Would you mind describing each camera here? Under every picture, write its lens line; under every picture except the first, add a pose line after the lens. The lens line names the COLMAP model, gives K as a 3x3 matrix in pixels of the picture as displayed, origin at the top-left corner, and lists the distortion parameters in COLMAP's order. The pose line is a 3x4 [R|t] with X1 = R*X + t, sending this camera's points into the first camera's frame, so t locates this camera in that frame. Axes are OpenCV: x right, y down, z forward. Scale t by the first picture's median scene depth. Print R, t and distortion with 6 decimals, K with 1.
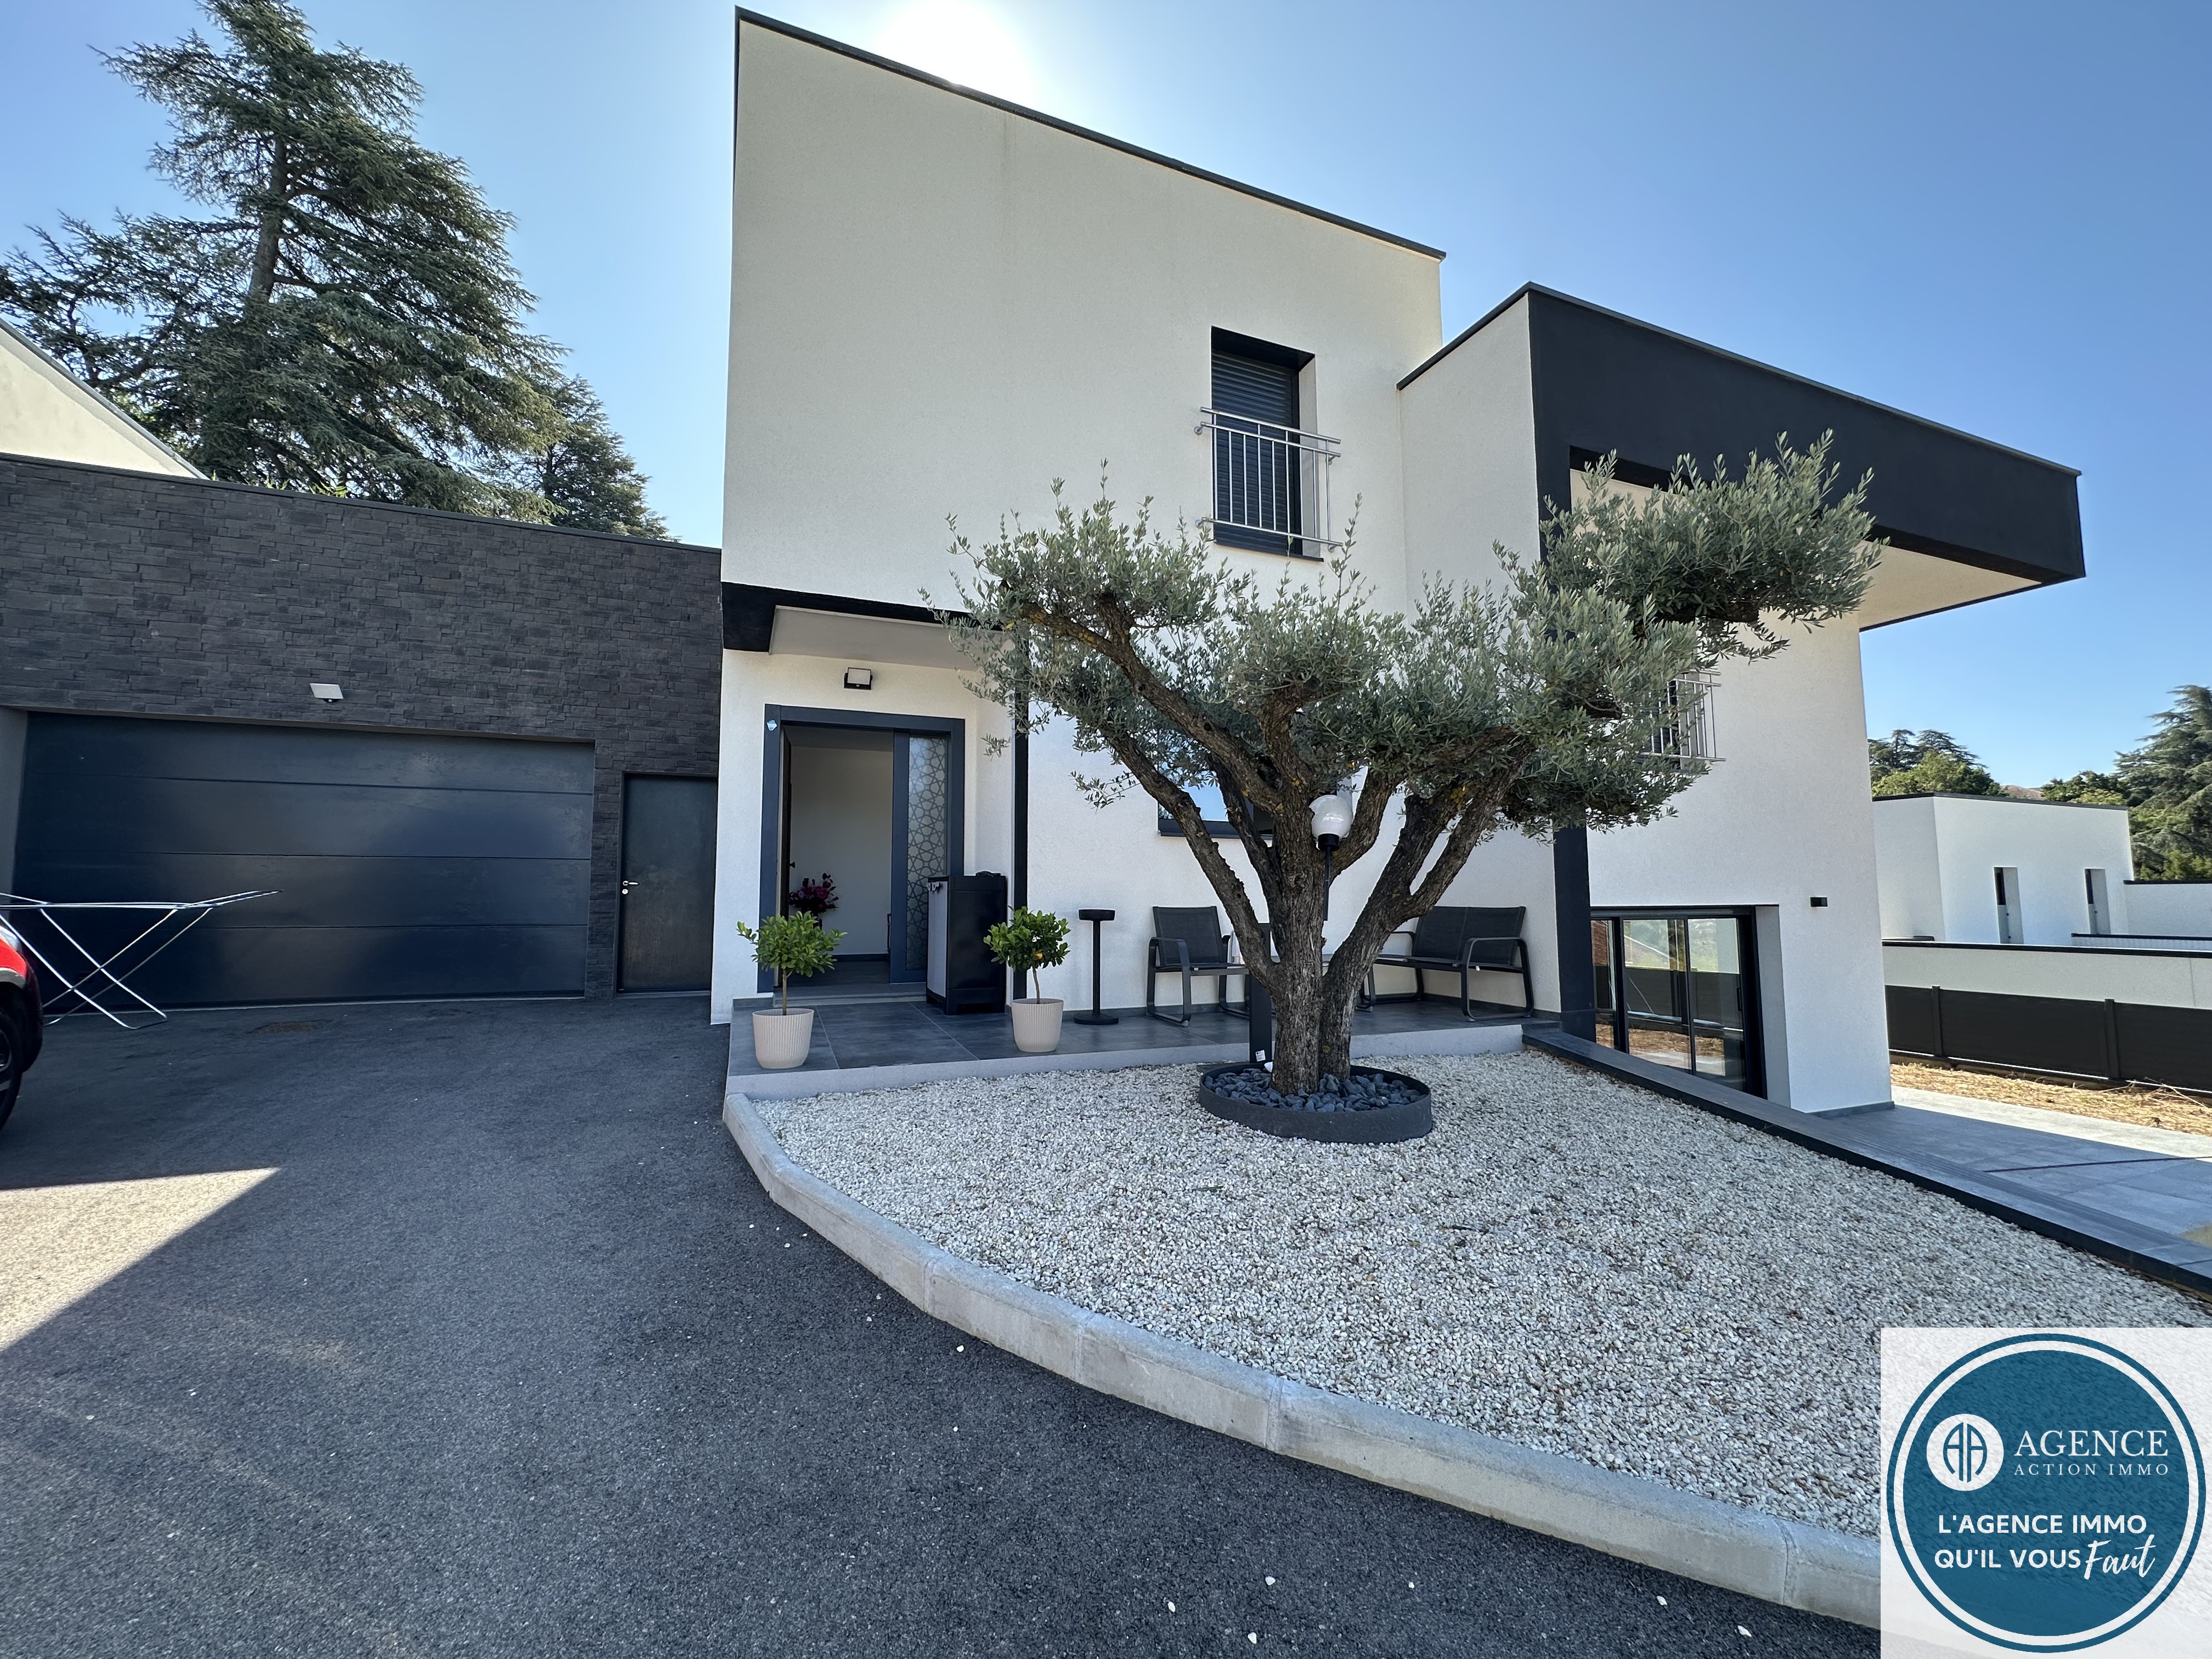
lens RADIAL K [[871.1, 0, 1098.9], [0, 871.1, 824.1], [0, 0, 1]] dist [0.000416, 0.000464]
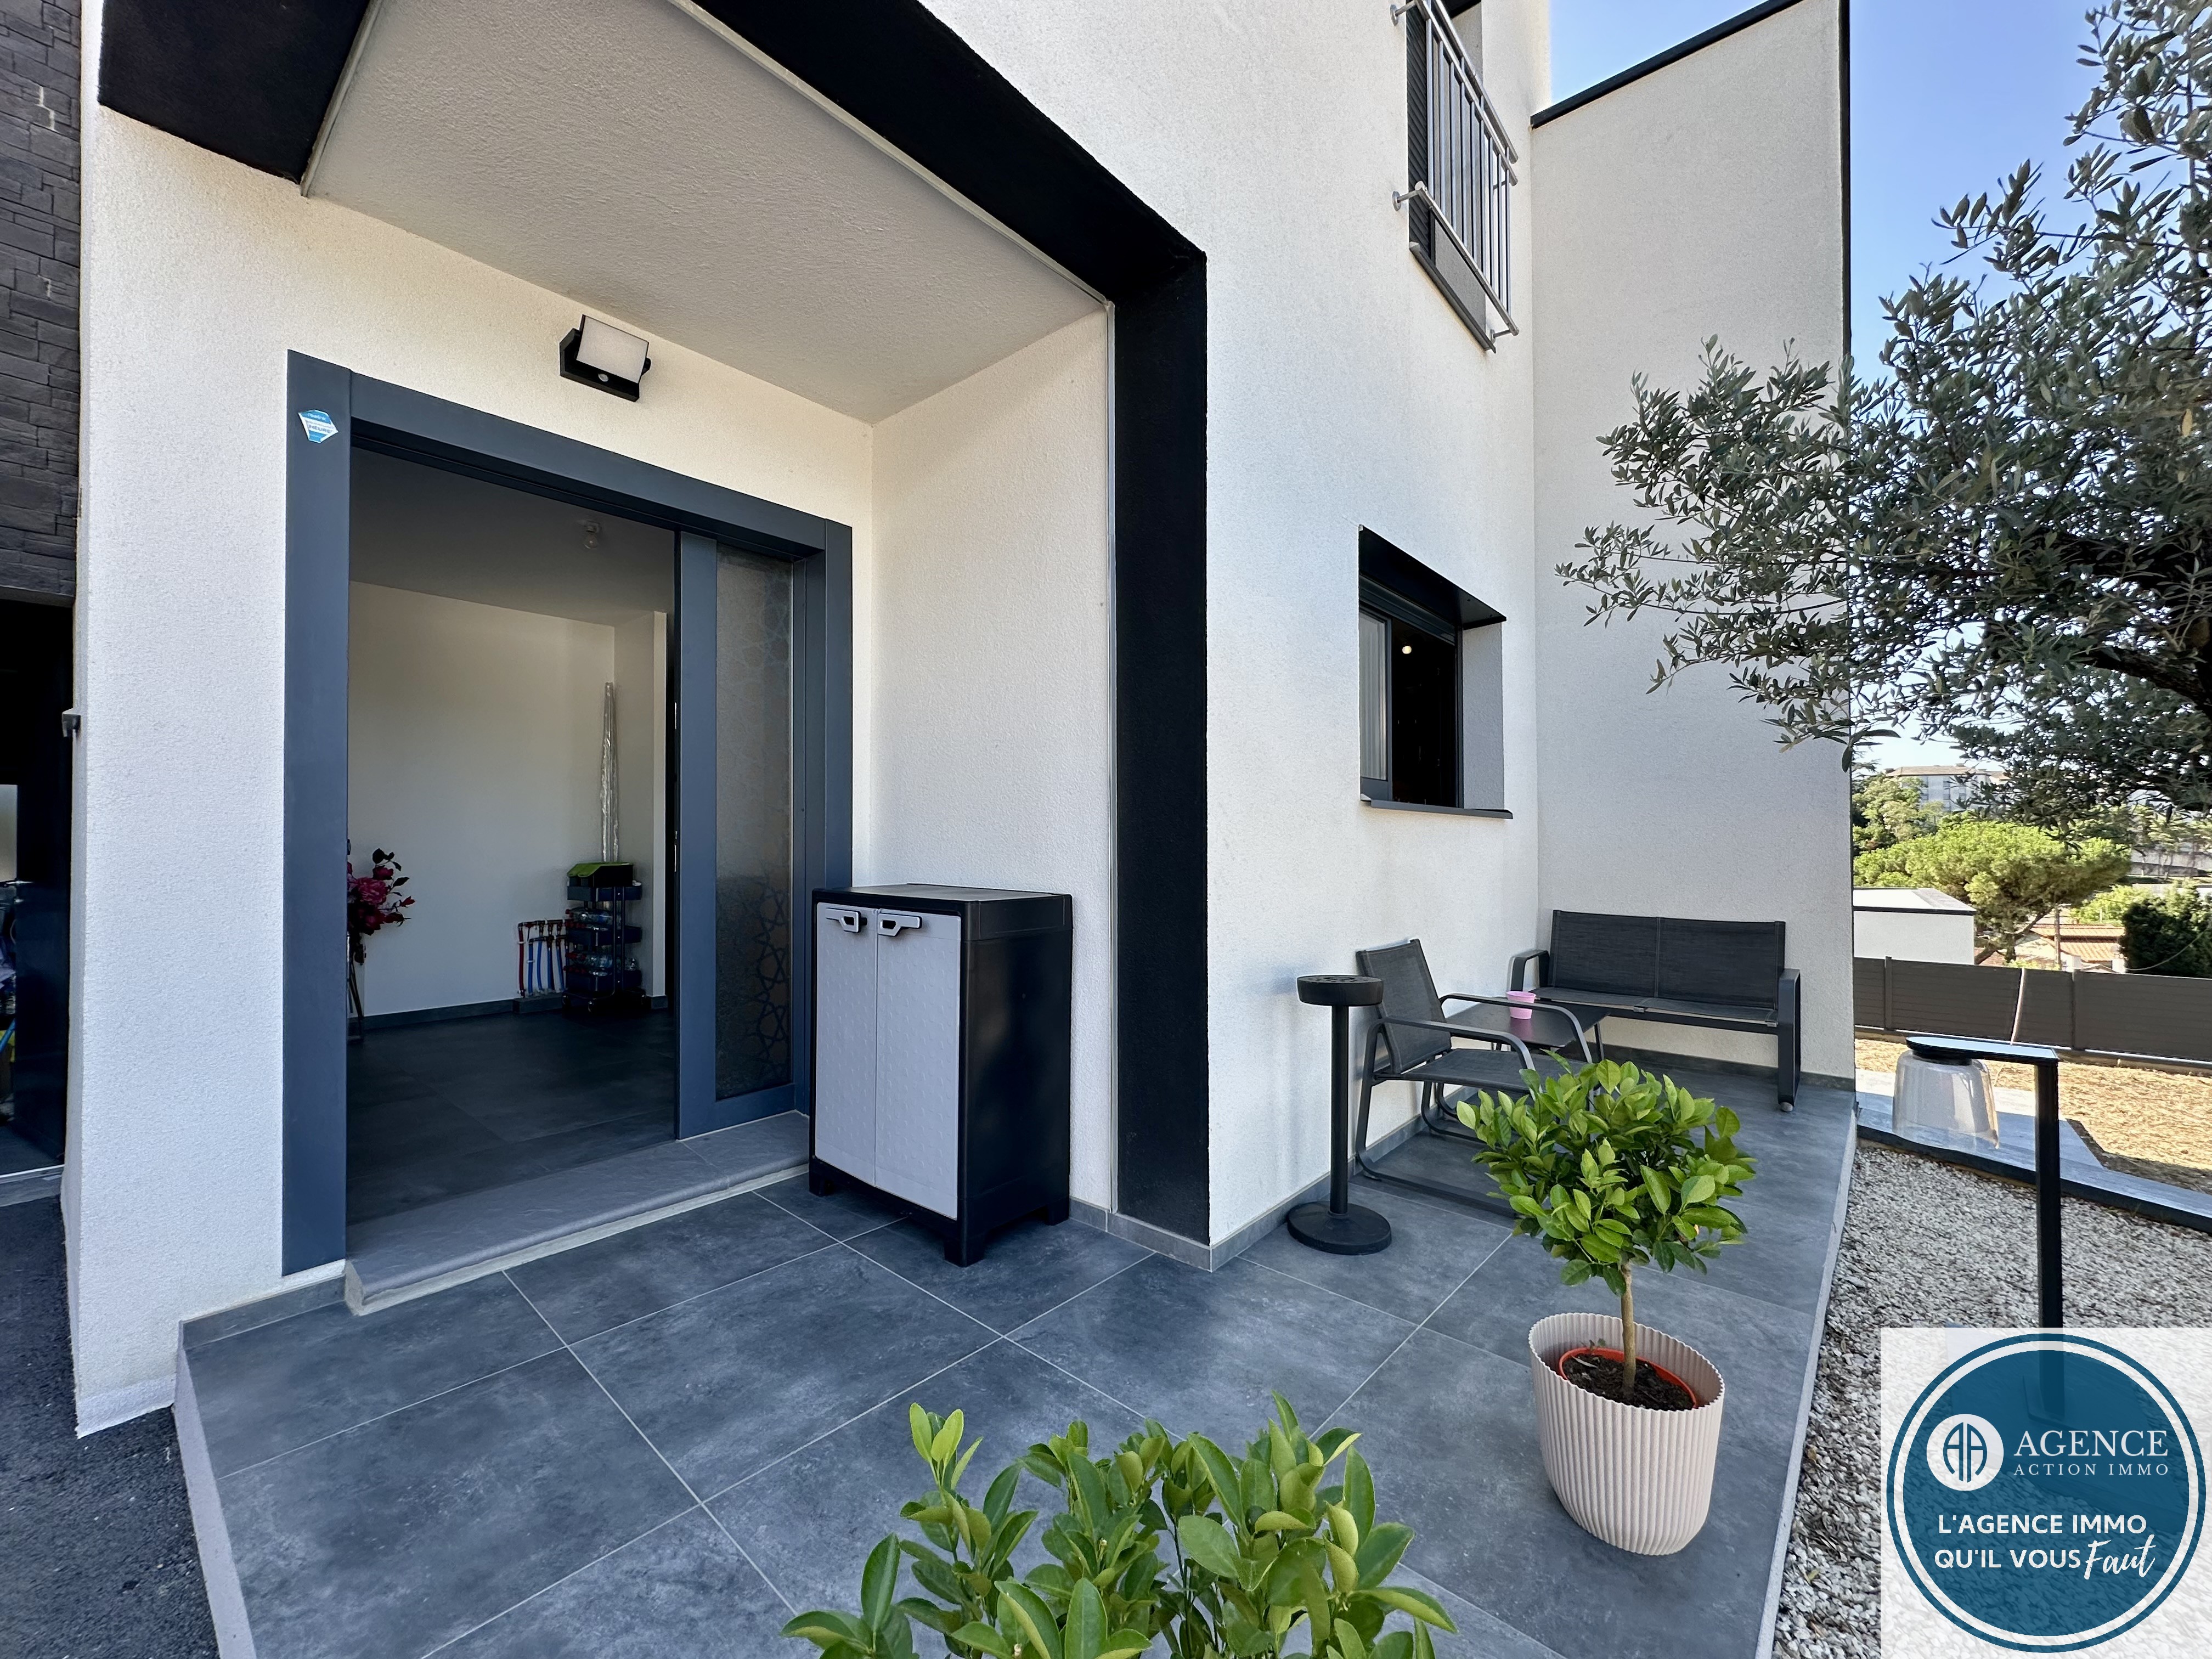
lens RADIAL K [[871.1, 0, 1098.9], [0, 871.1, 824.1], [0, 0, 1]] dist [0.000416, 0.000464]
pose [[0.886051, 0.008165, 0.463516, -0.272455], [-0.041802, 0.997179, 0.062343, -0.001207], [-0.461700, -0.074615, 0.883893, 0.584376]]
